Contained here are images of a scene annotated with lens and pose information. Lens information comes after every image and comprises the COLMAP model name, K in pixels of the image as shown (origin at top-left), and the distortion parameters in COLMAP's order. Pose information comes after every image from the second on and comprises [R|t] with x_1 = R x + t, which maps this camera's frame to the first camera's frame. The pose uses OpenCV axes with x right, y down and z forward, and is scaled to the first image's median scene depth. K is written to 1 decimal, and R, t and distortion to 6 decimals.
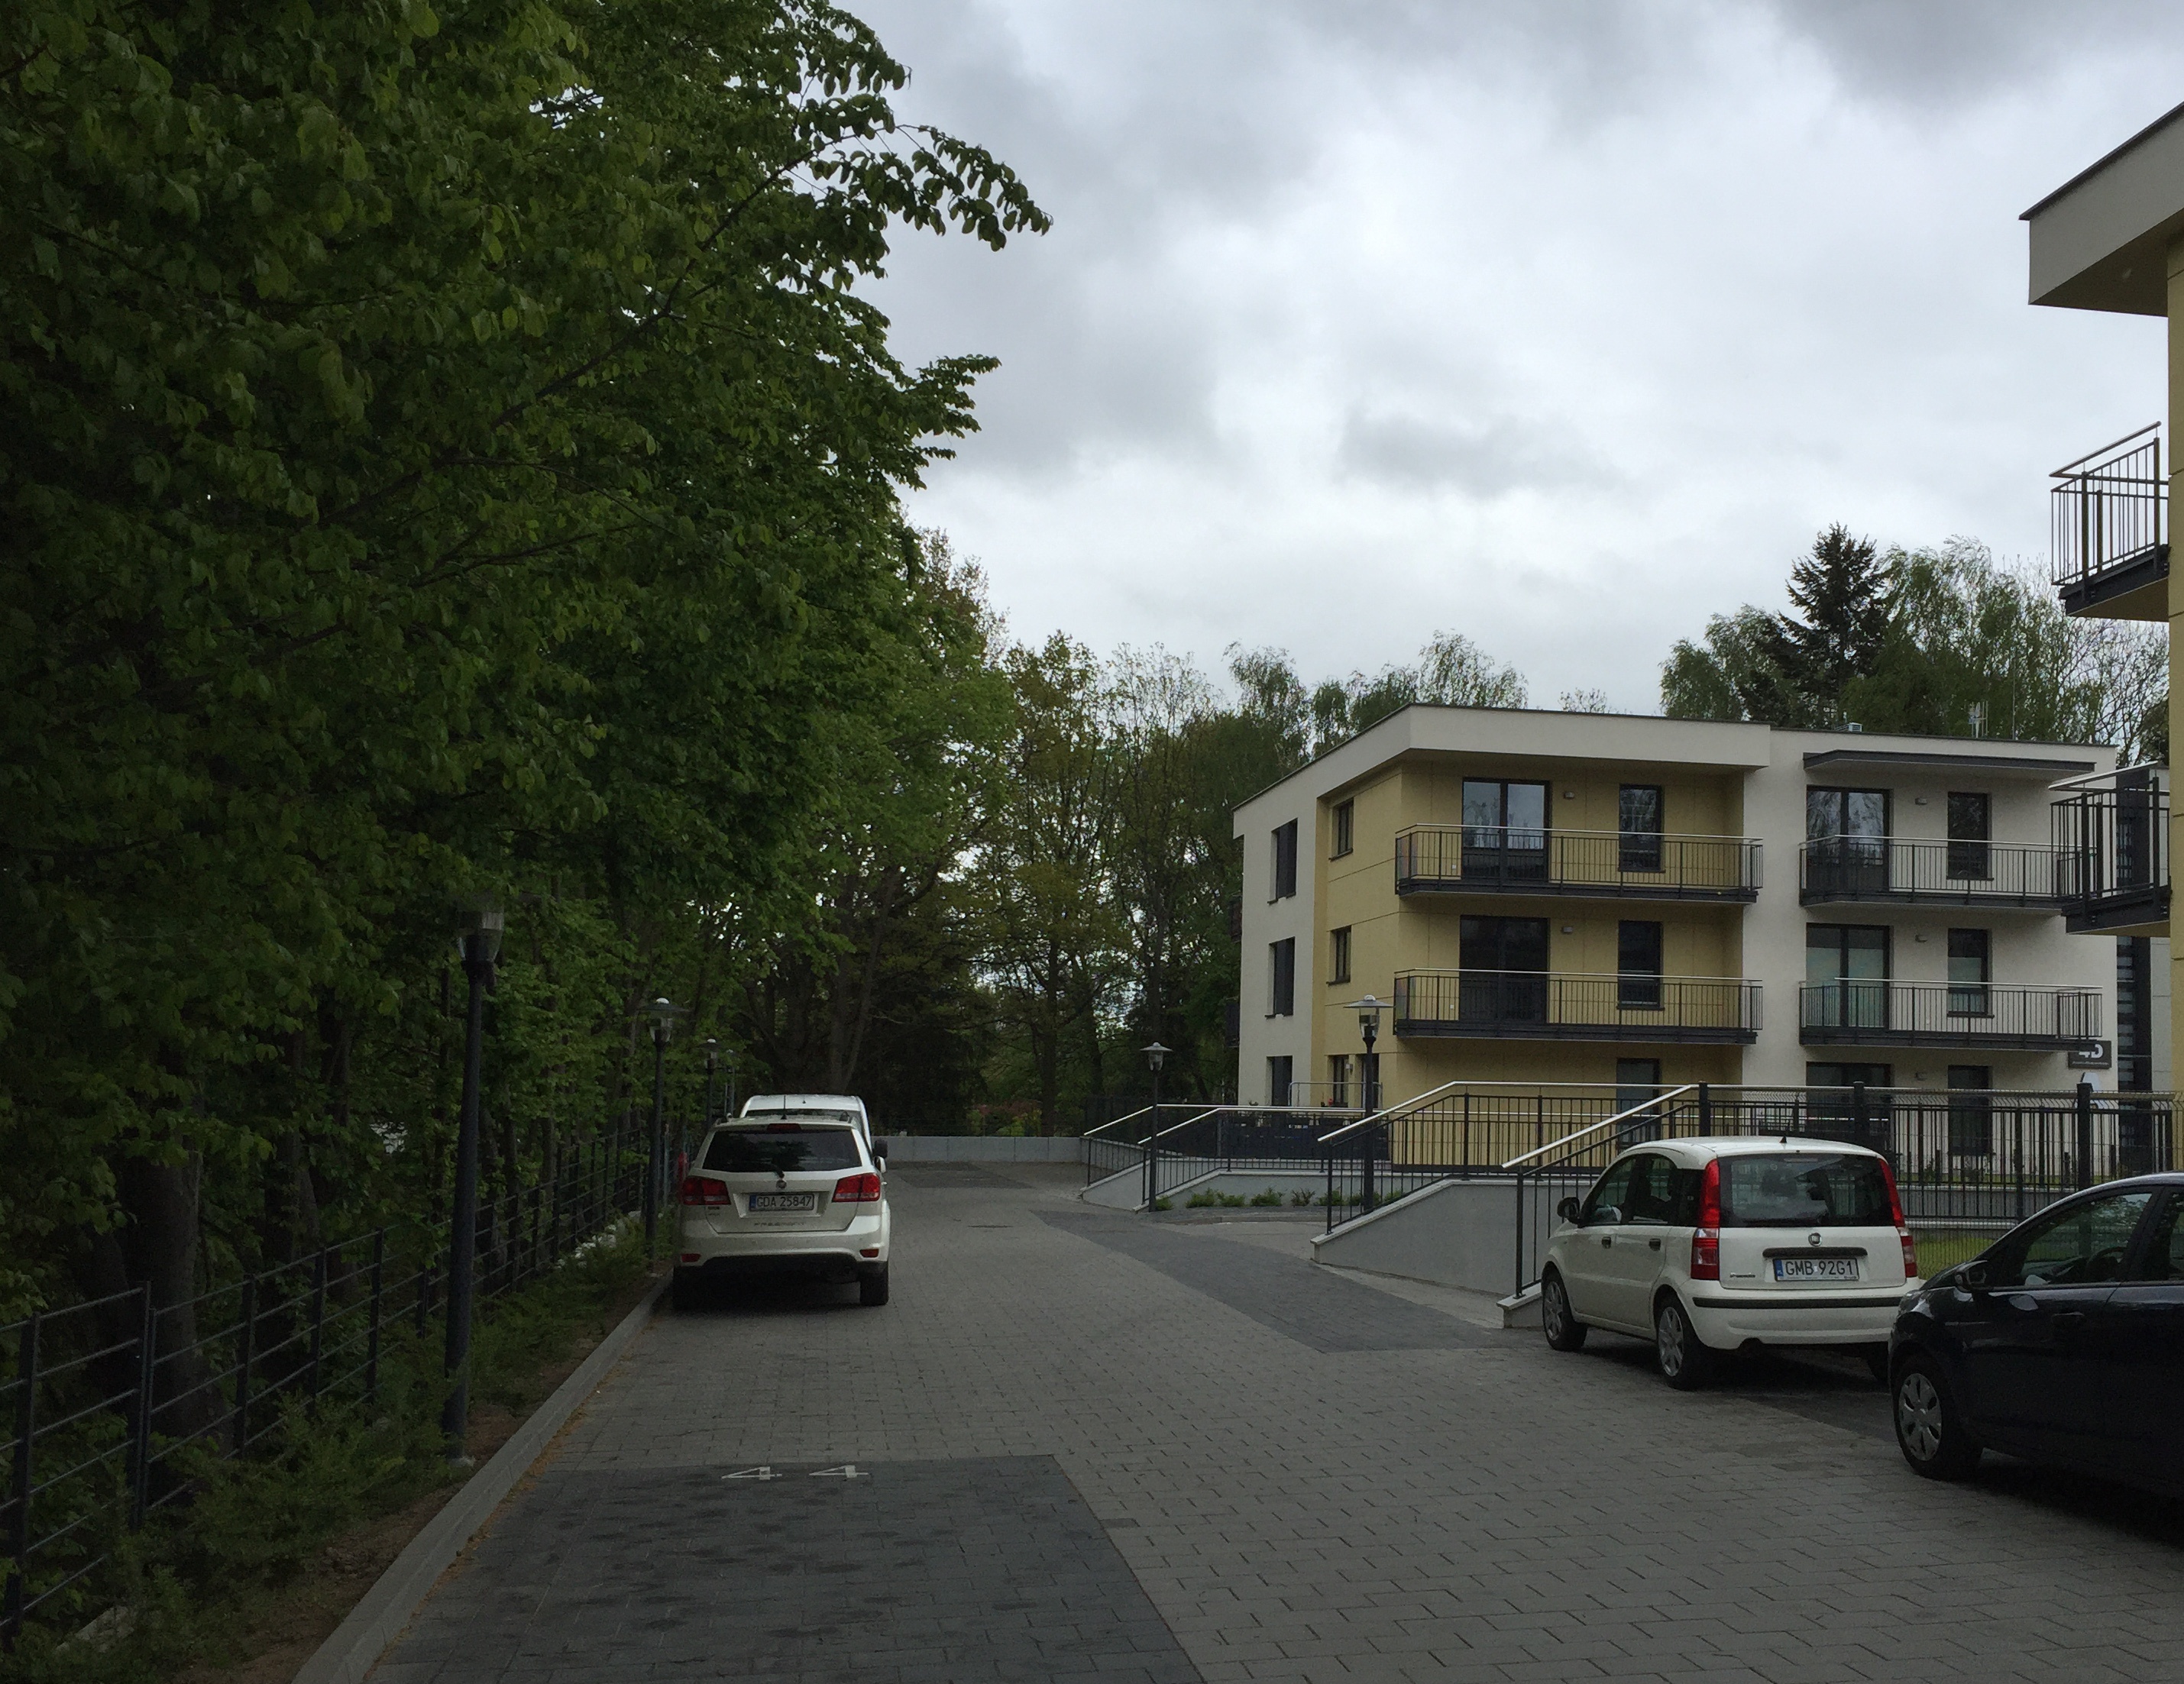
lens RADIAL K [[2013.4, 0, 1096.3], [0, 2013.4, 834.4], [0, 0, 1]] dist [0.017853, 0.000000]
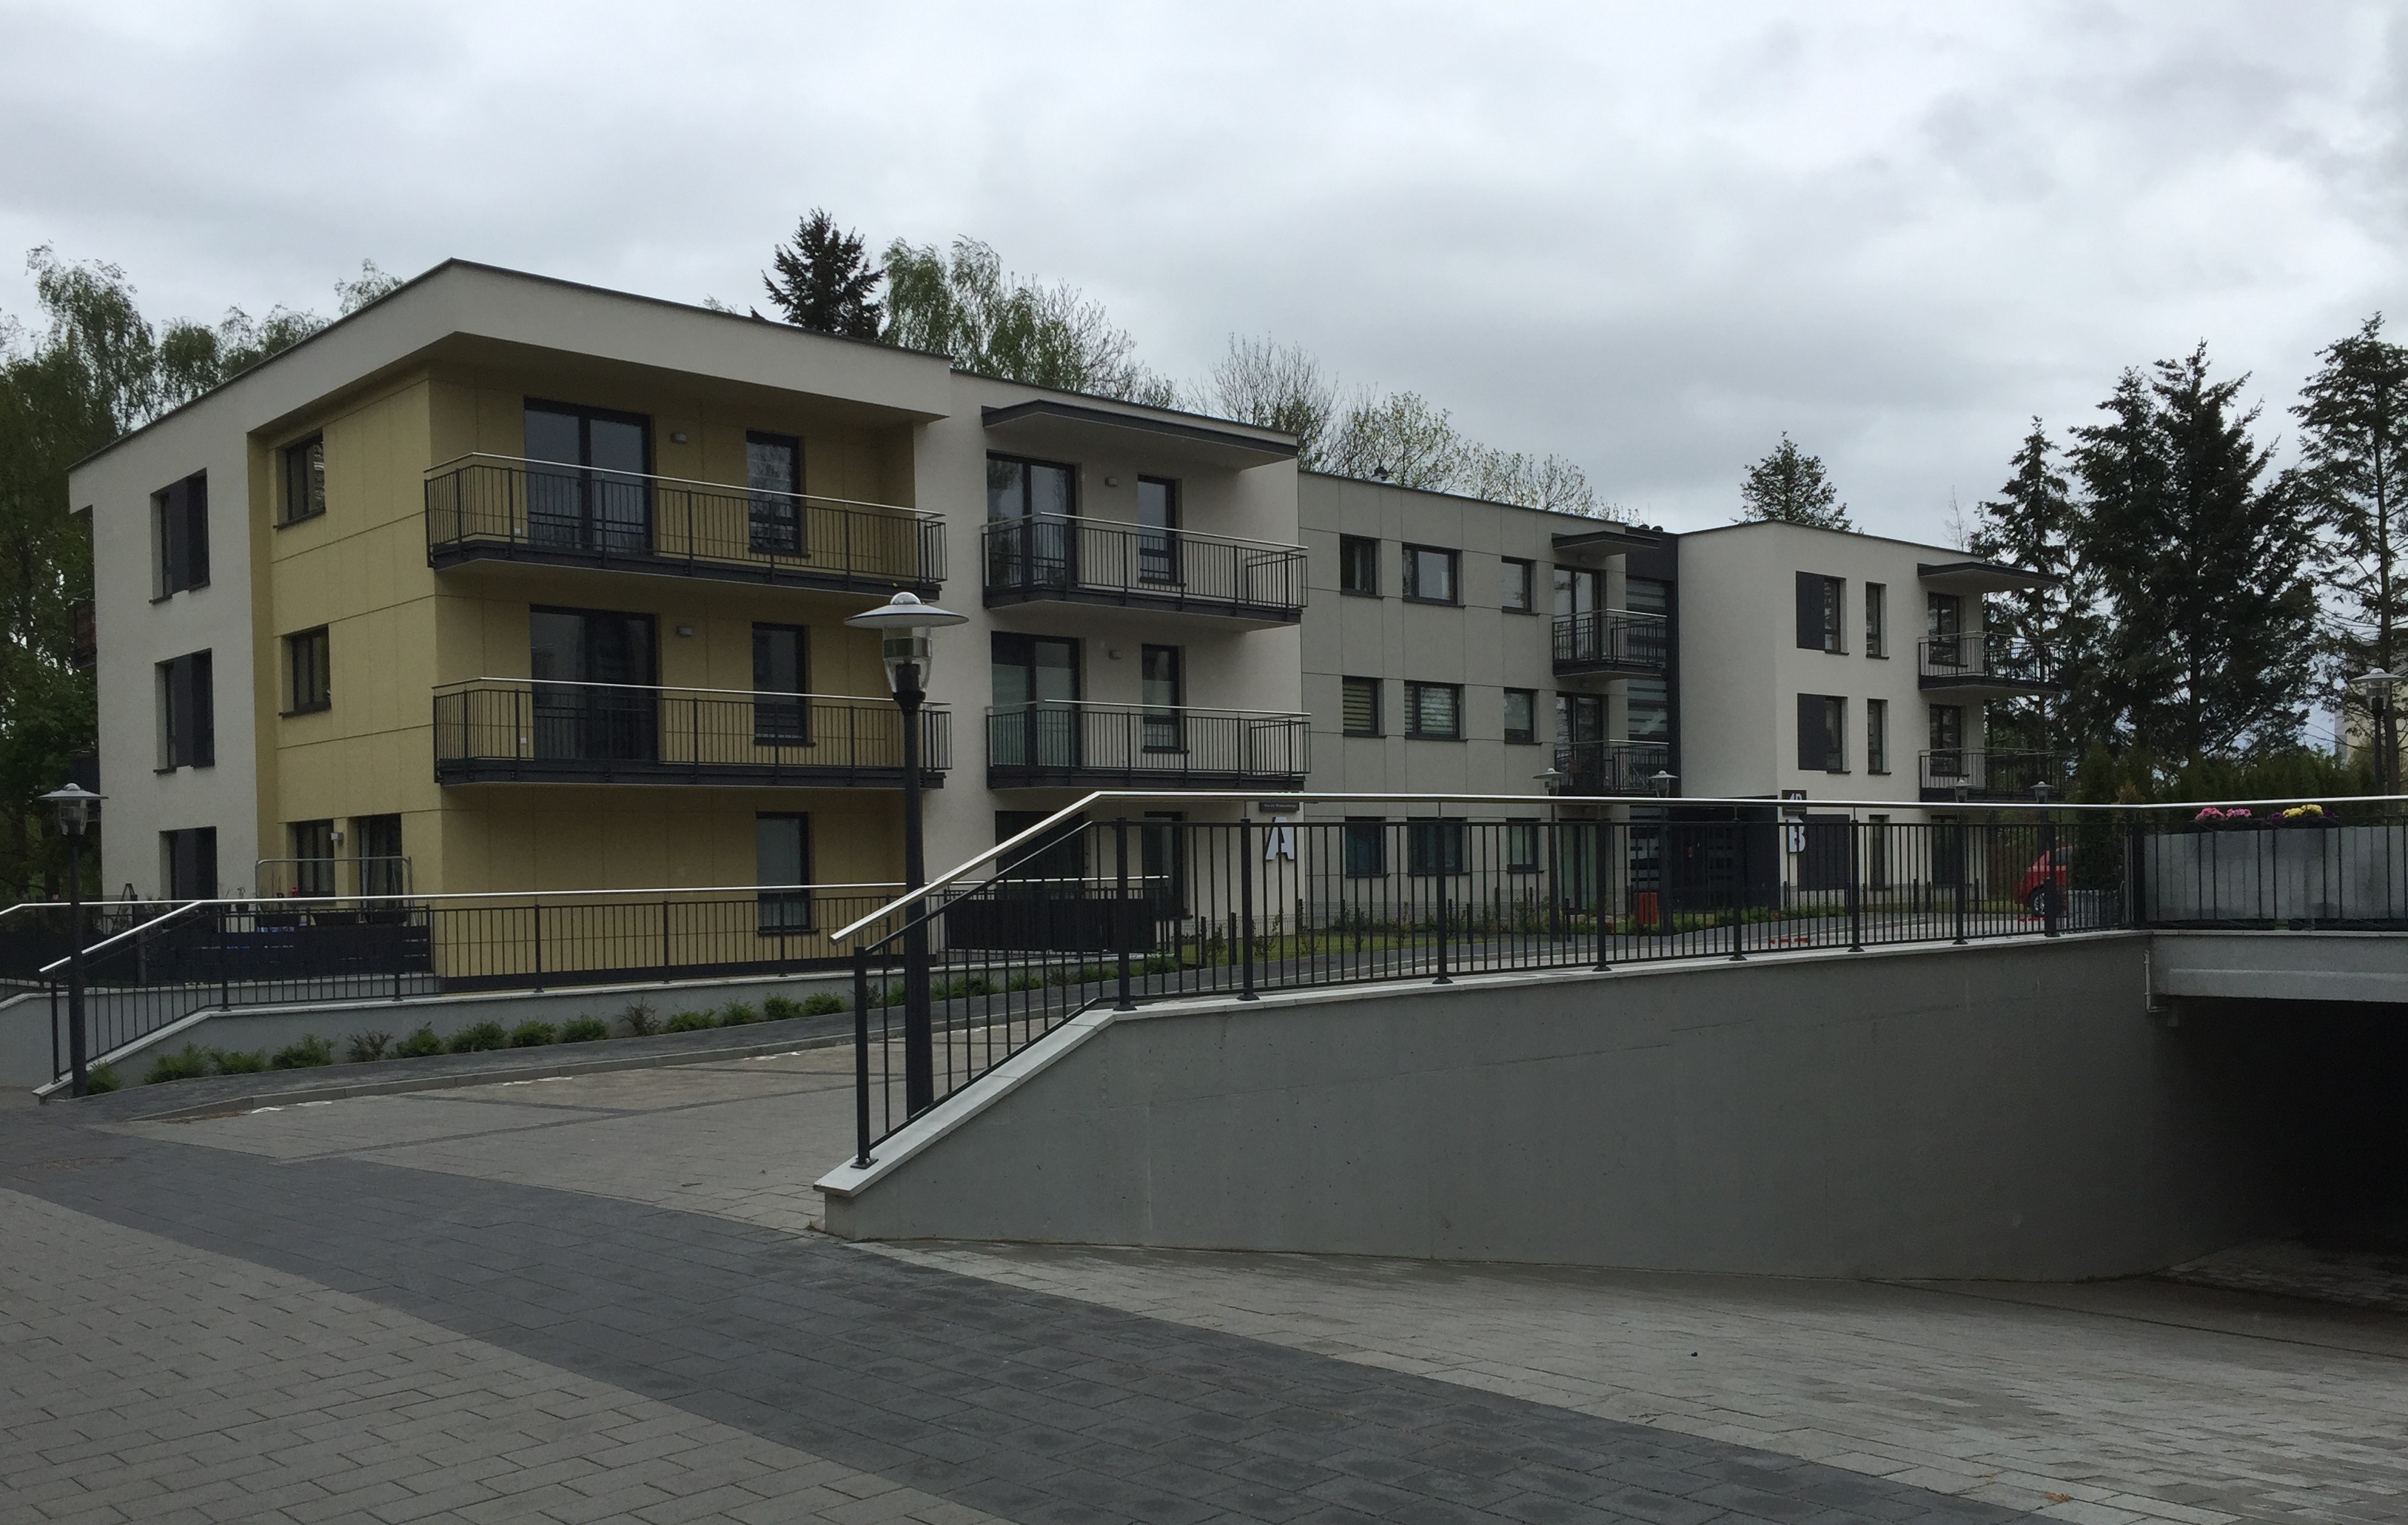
lens RADIAL K [[2151.8, 0, 1204.4], [0, 2151.8, 765.7], [0, 0, 1]] dist [0.015937, -0.012147]
pose [[0.826223, -0.008415, 0.563281, -0.036941], [-0.031759, 0.997602, 0.061487, 0.042265], [-0.562448, -0.068692, 0.823974, 0.280651]]
